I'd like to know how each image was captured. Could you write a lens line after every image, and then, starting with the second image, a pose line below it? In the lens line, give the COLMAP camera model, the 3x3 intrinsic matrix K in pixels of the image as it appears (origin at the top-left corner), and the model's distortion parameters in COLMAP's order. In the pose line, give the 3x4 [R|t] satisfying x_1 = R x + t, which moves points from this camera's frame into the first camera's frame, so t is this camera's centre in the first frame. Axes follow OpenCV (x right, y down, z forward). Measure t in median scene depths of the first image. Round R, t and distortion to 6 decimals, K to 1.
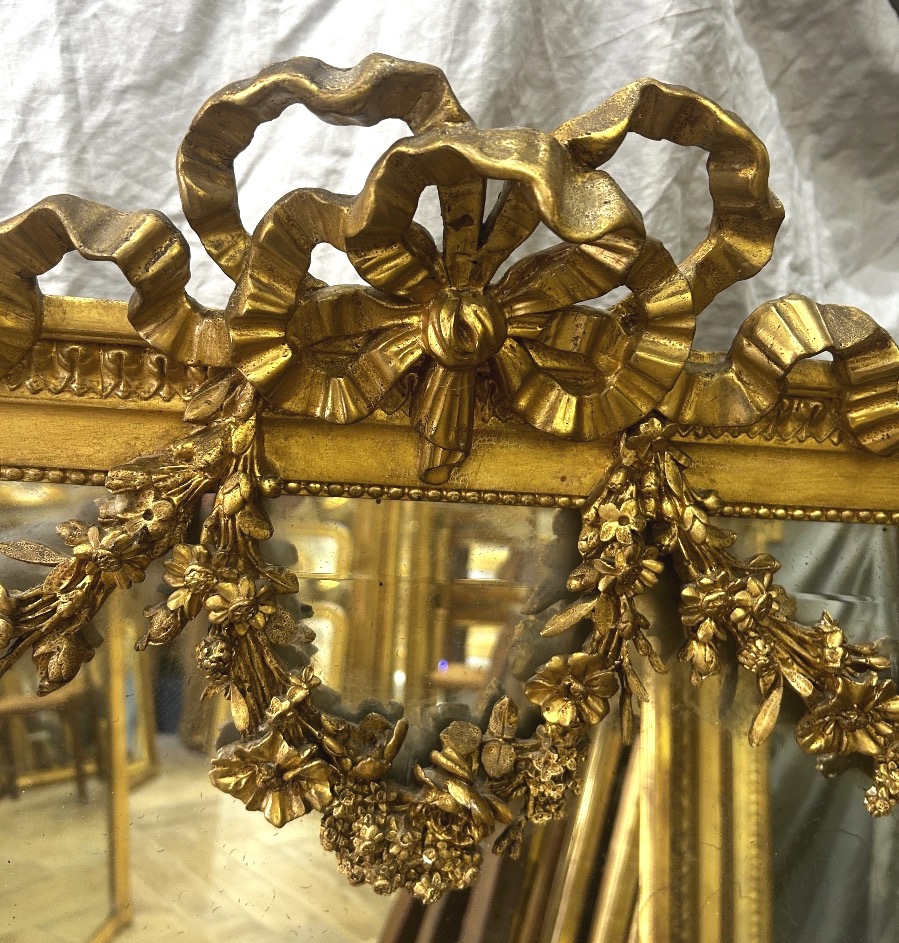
lens RADIAL K [[913.3, 0, 390.3], [0, 913.3, 432.8], [0, 0, 1]] dist [0.003114, 0.001179]
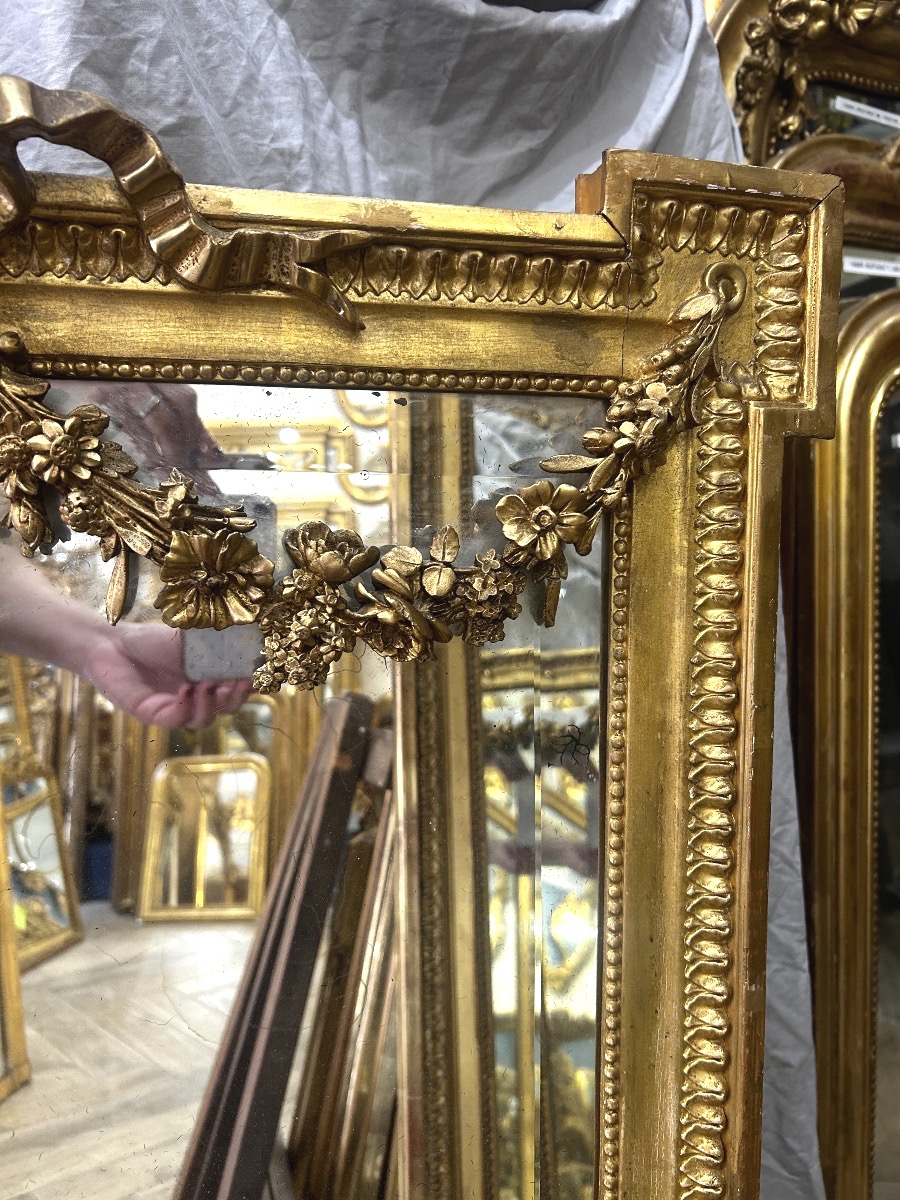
lens RADIAL K [[914.7, 0, 389.7], [0, 914.7, 600.0], [0, 0, 1]] dist [0.004476, -0.000122]
pose [[0.995949, -0.078615, 0.043639, 0.424606], [0.078470, 0.996904, 0.005045, 0.224331], [-0.043900, -0.001601, 0.999035, 0.046898]]
